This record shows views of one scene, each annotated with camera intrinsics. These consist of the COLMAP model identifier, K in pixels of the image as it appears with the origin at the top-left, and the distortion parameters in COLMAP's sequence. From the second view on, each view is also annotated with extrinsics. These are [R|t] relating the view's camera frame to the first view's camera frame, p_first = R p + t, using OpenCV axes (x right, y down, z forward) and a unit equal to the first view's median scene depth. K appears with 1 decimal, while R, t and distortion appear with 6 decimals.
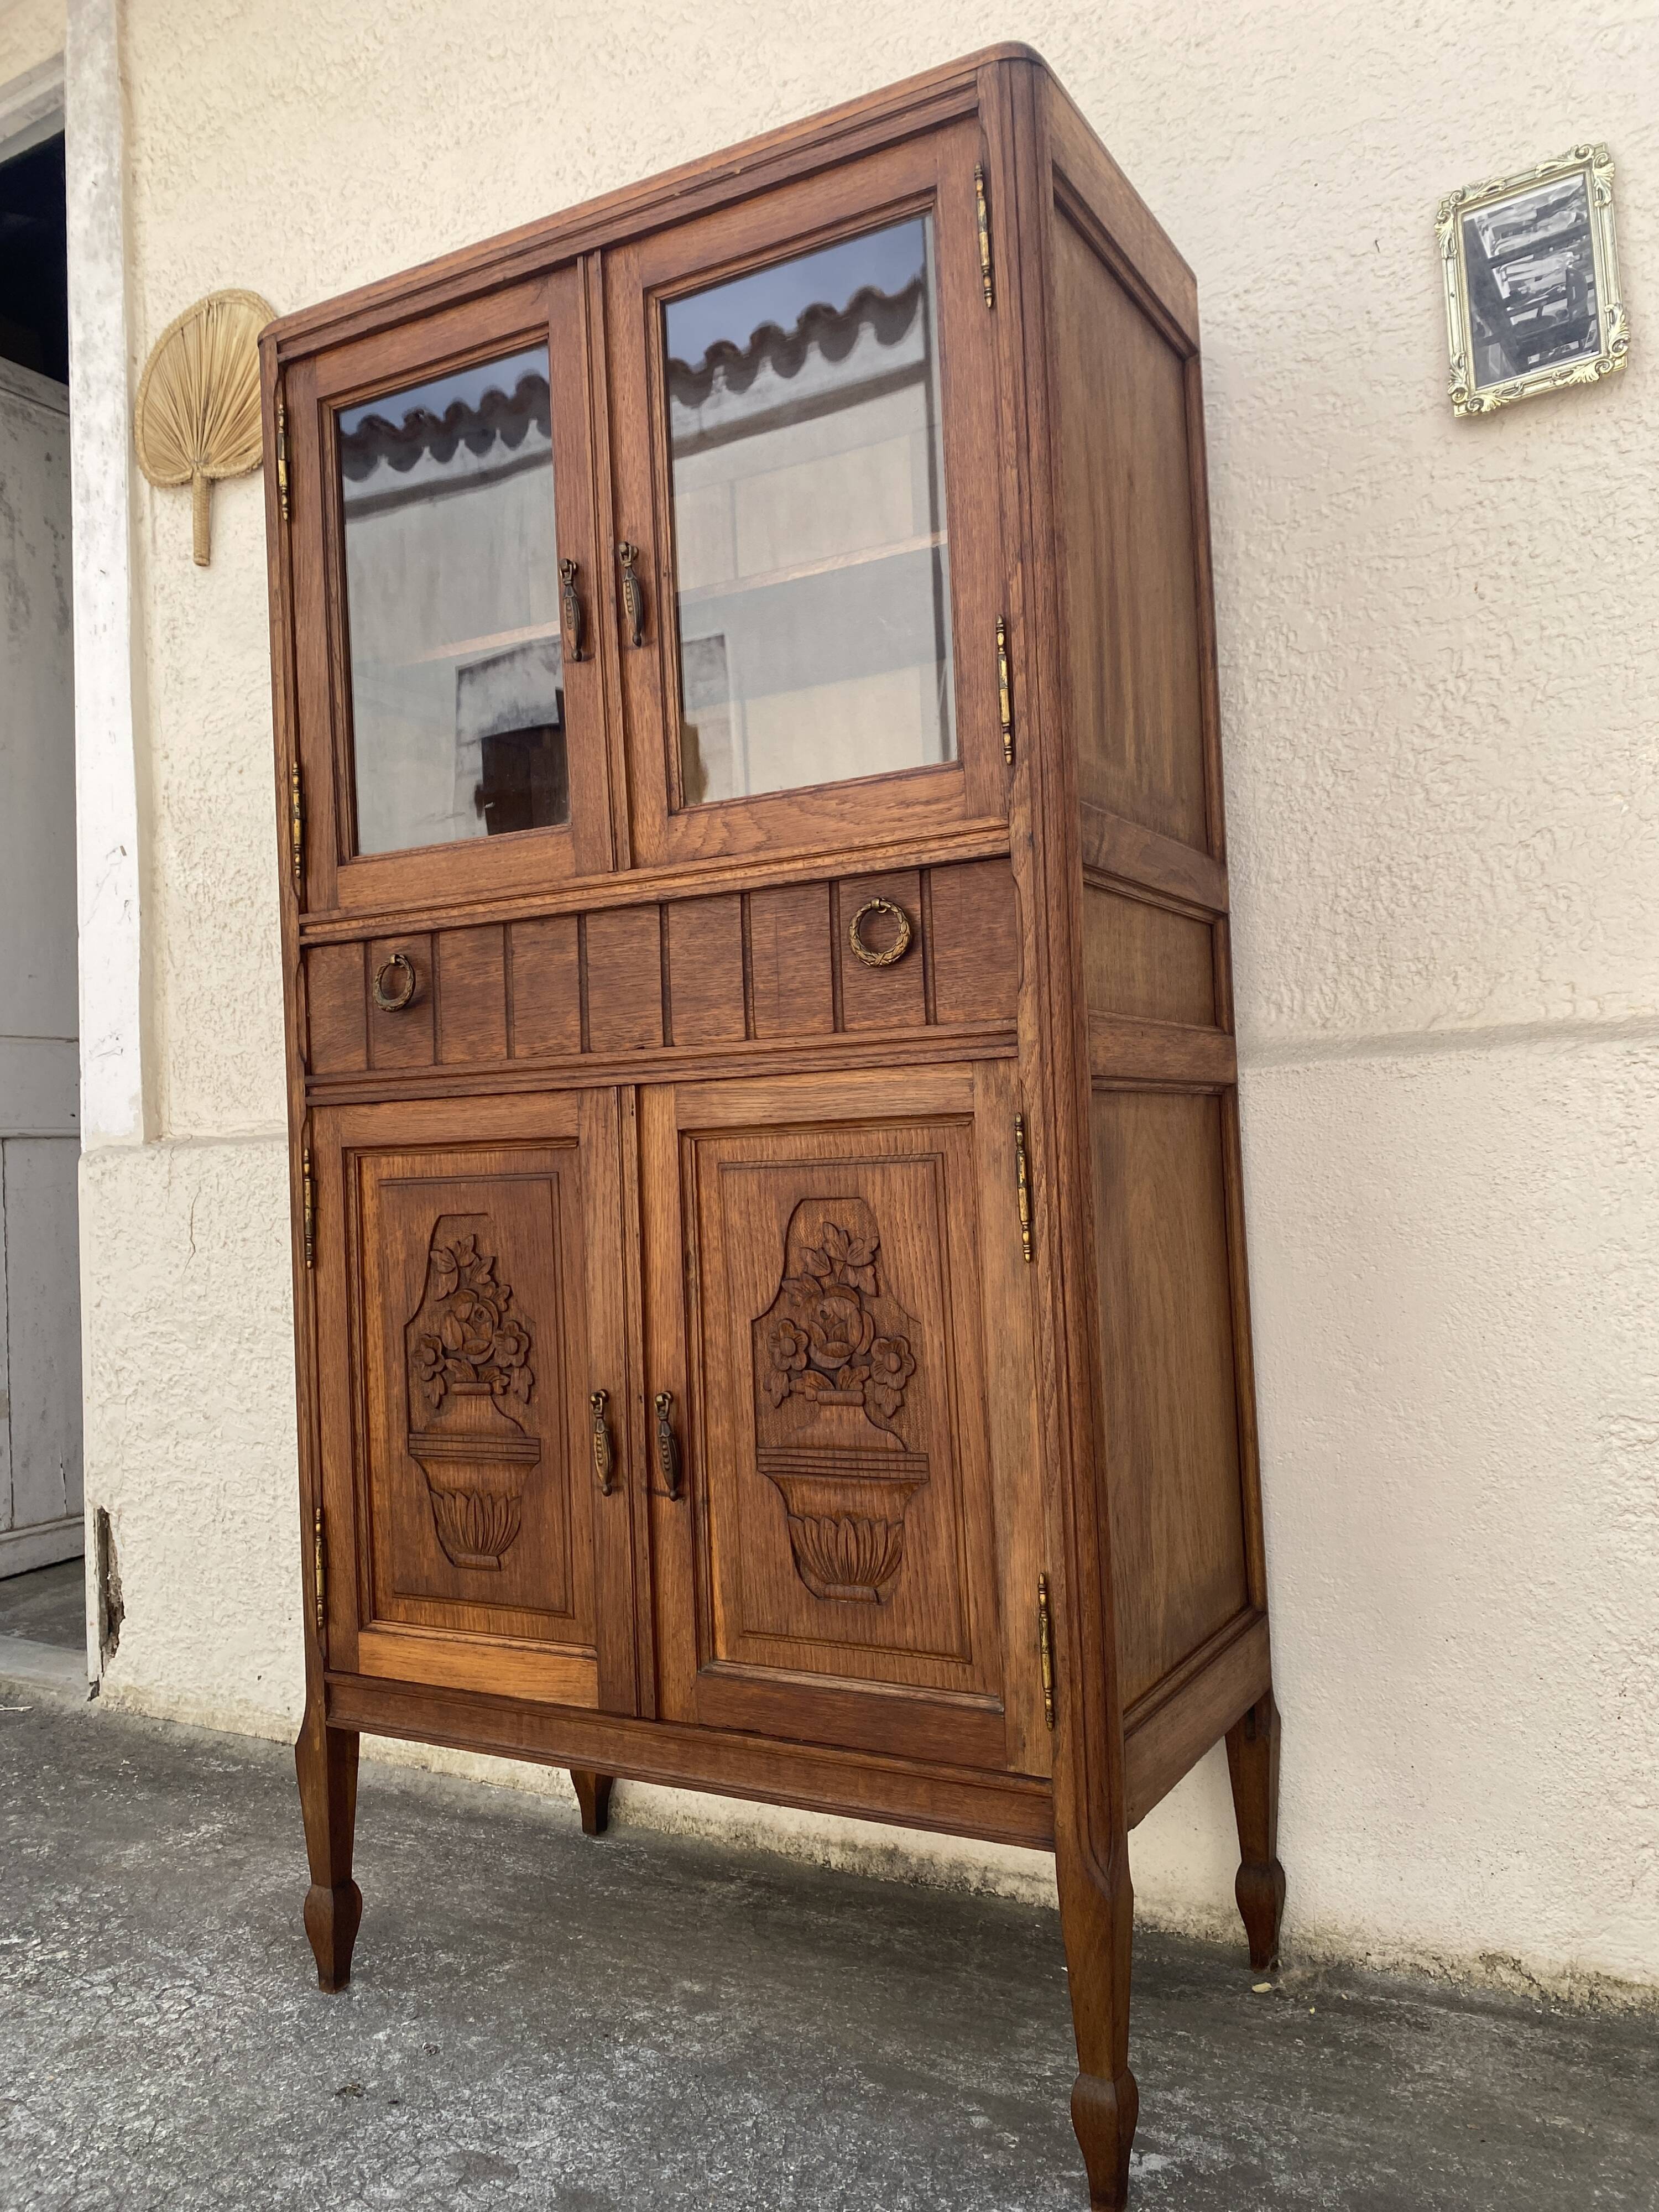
lens RADIAL K [[1707.4, 0, 832.7], [0, 1707.4, 1087.2], [0, 0, 1]] dist [0.025330, -0.026693]
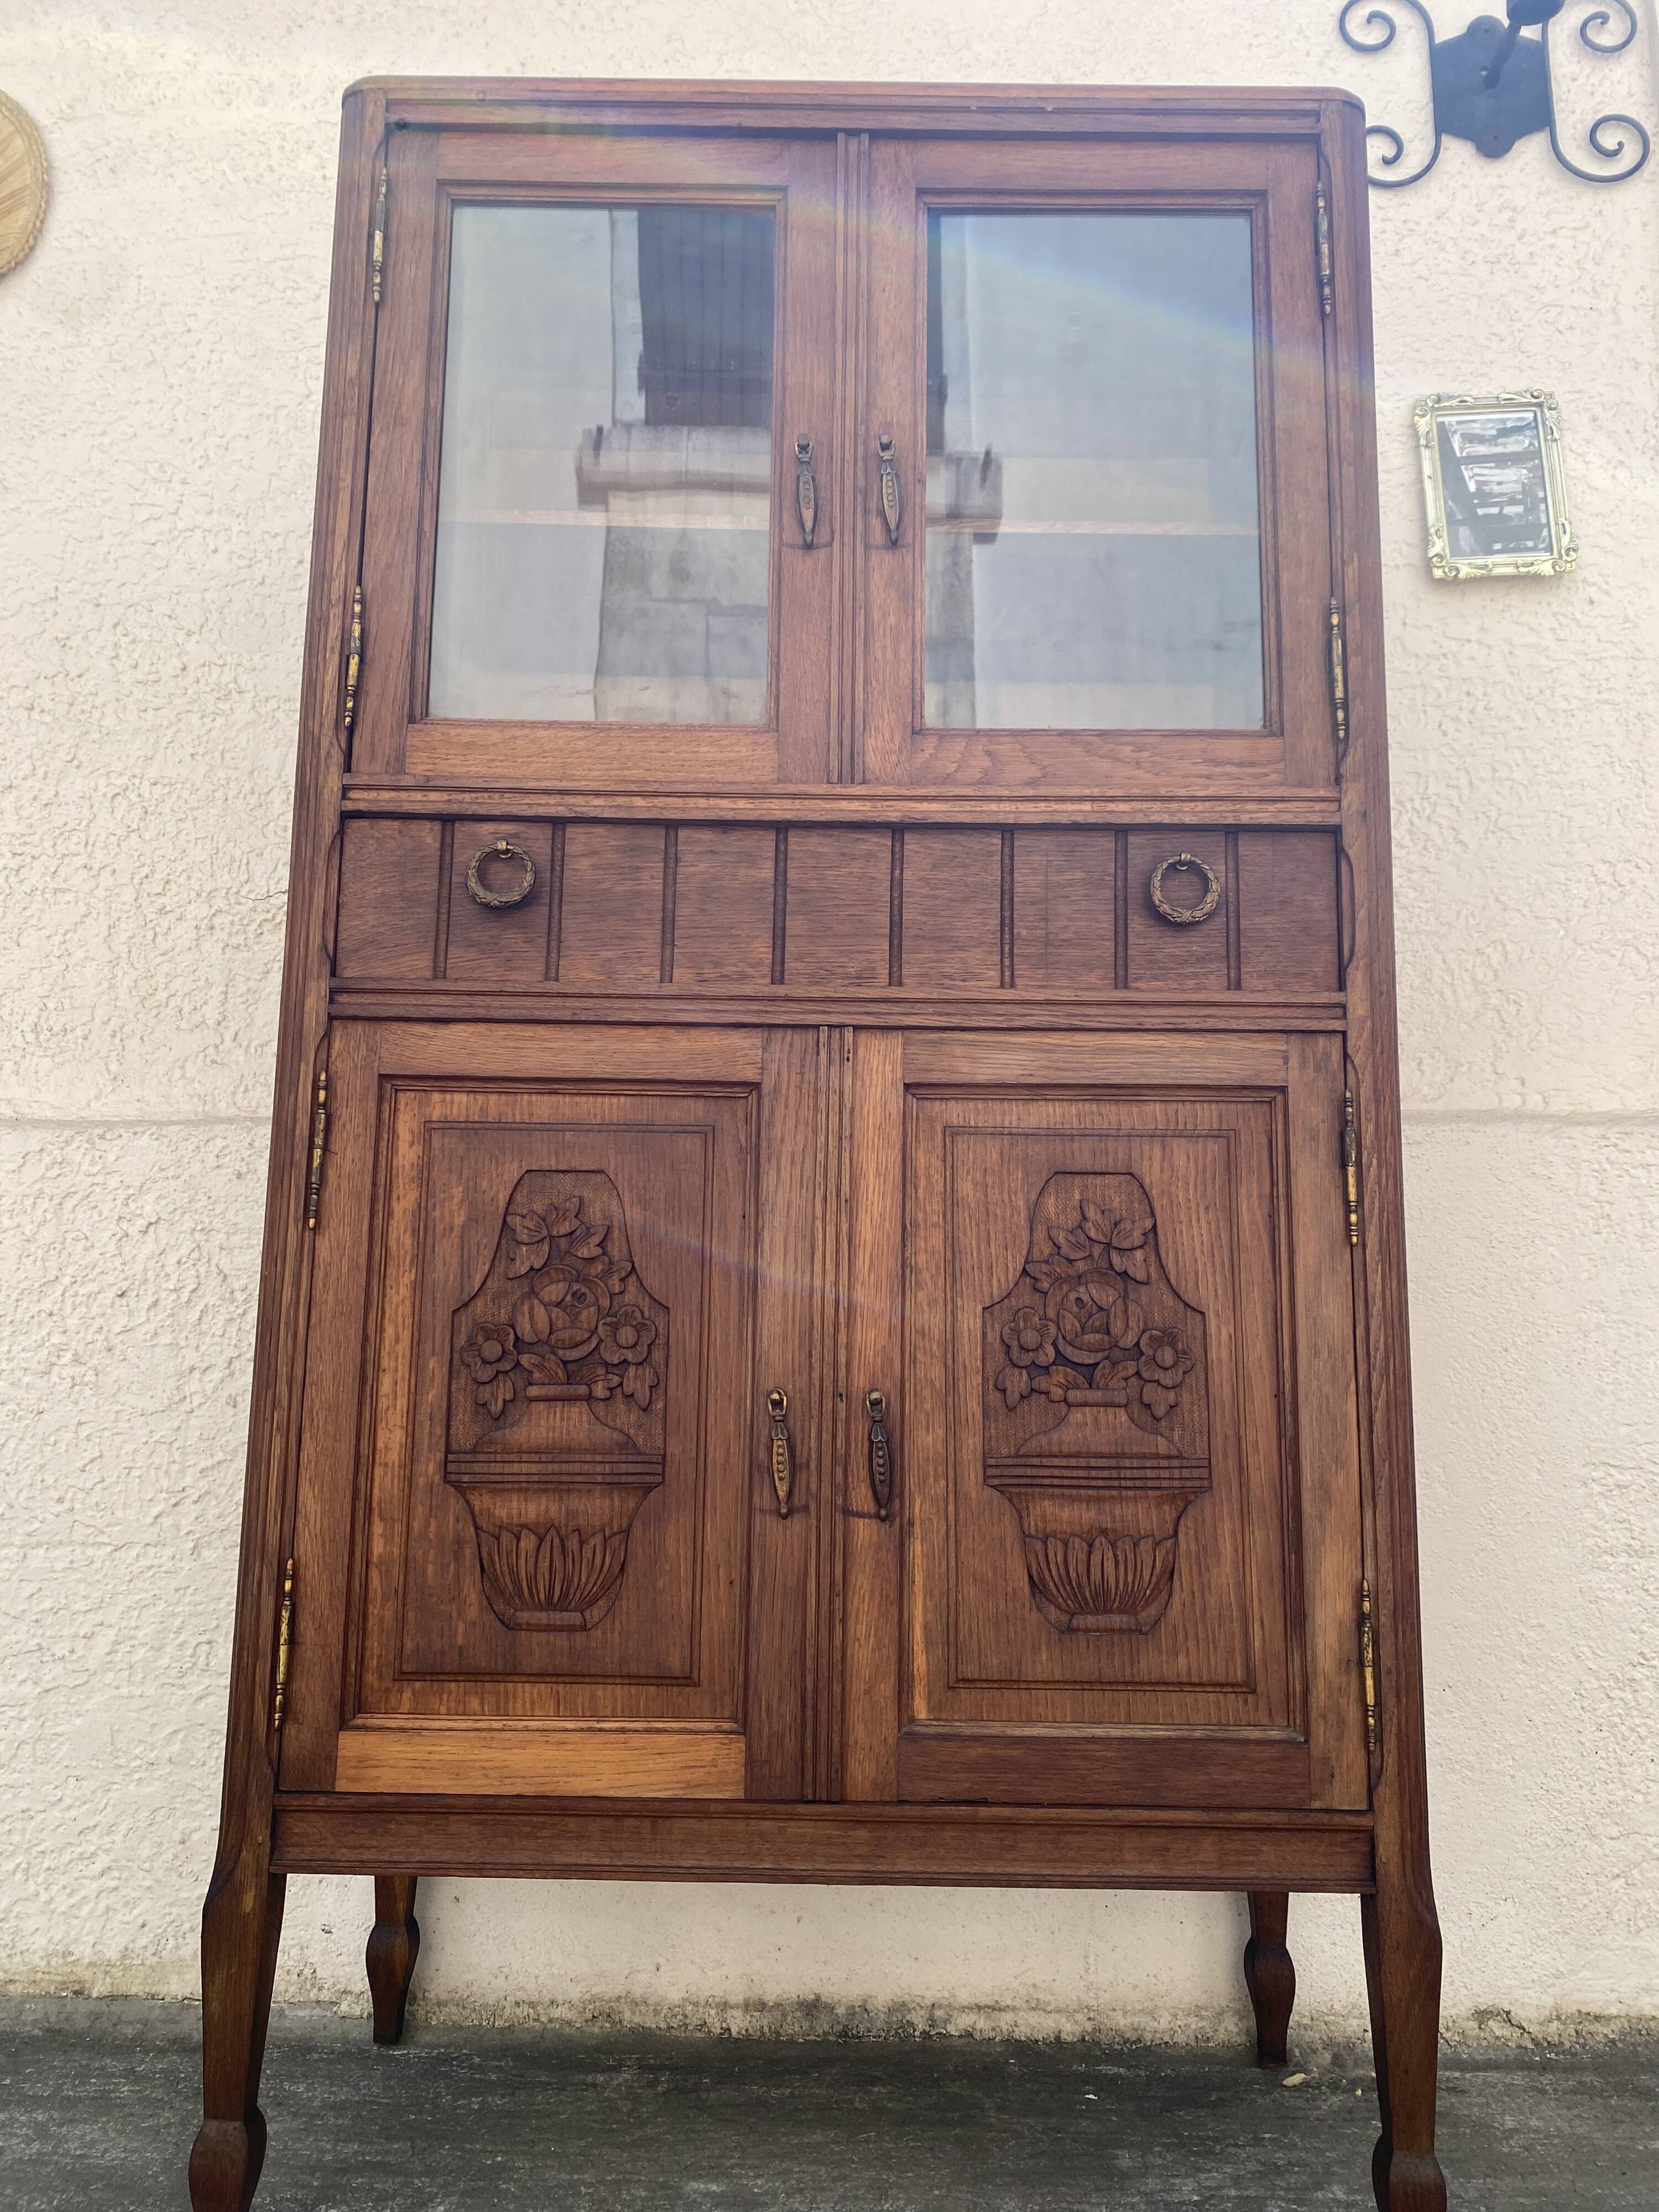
lens RADIAL K [[1706.6, 0, 836.1], [0, 1706.6, 1084.8], [0, 0, 1]] dist [0.015655, -0.014145]
pose [[0.873815, 0.136413, 0.466732, -0.498736], [-0.072002, 0.985561, -0.153251, 0.152892], [-0.480898, 0.100307, 0.871020, 0.254012]]
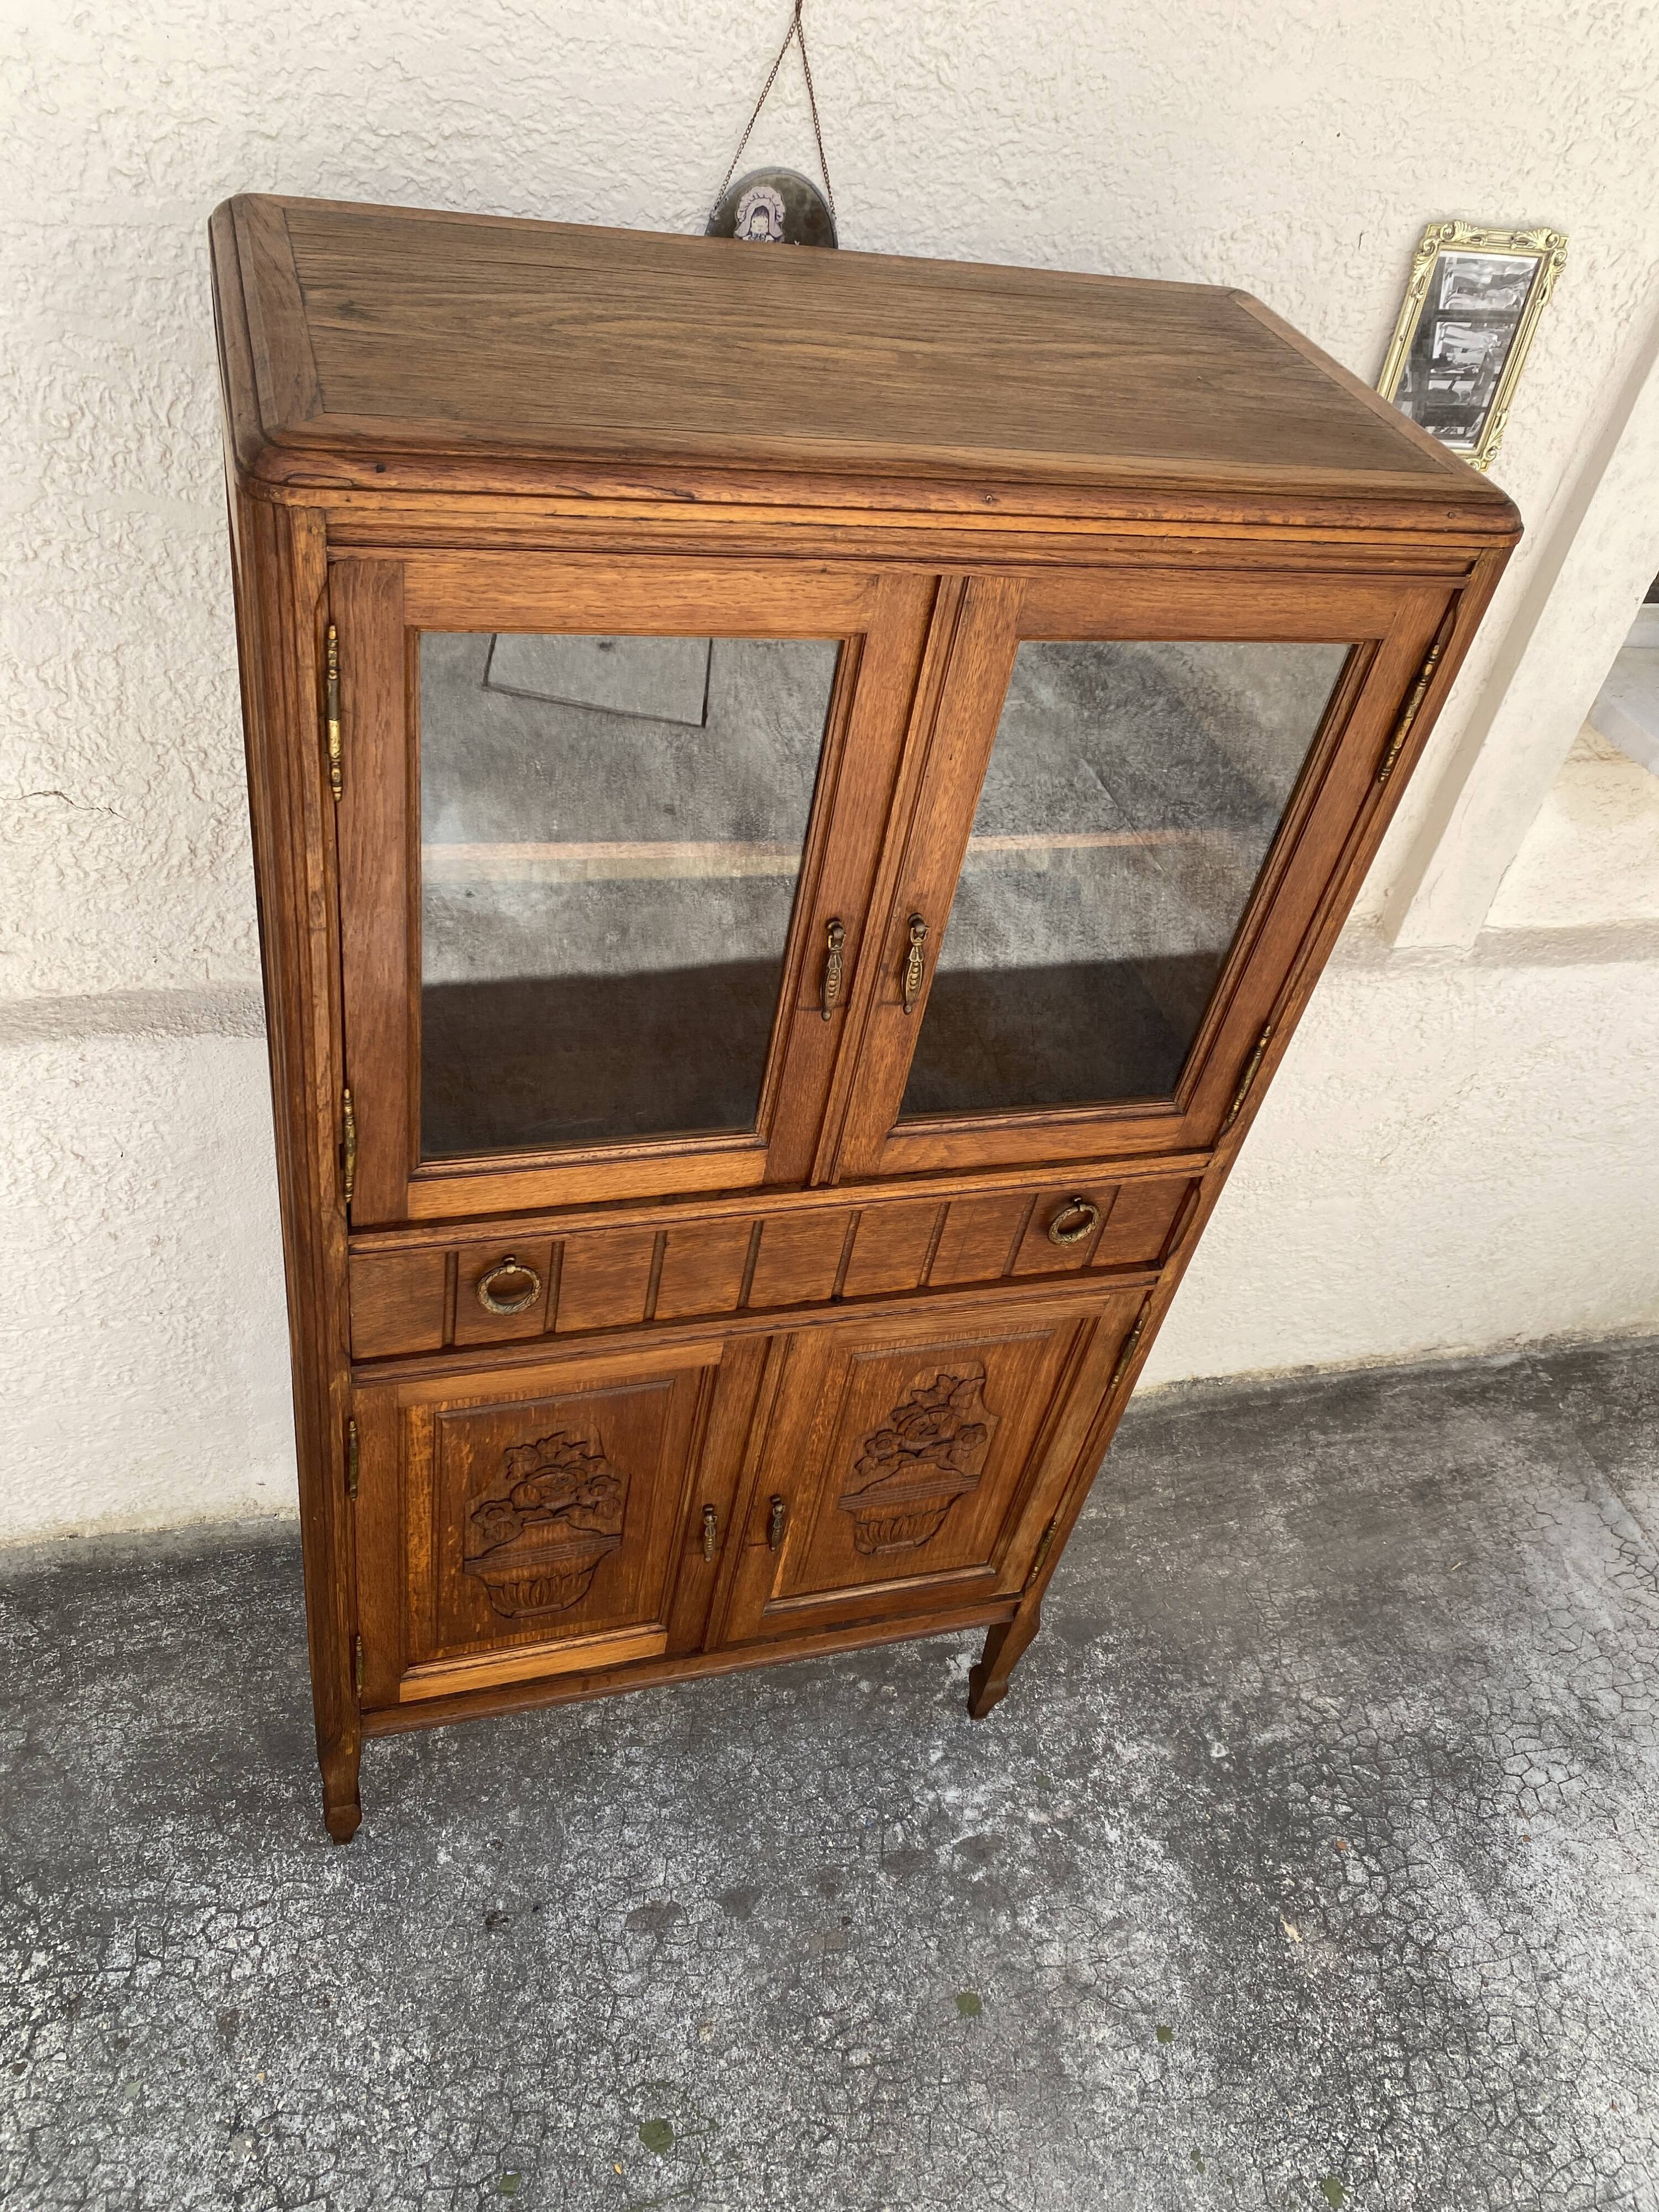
lens RADIAL K [[1707.8, 0, 852.9], [0, 1707.8, 1086.1], [0, 0, 1]] dist [0.014327, -0.005732]
pose [[0.675342, -0.355796, 0.646005, -0.688575], [-0.226730, 0.733351, 0.640929, -0.759997], [-0.701788, -0.579315, 0.414593, 0.607453]]
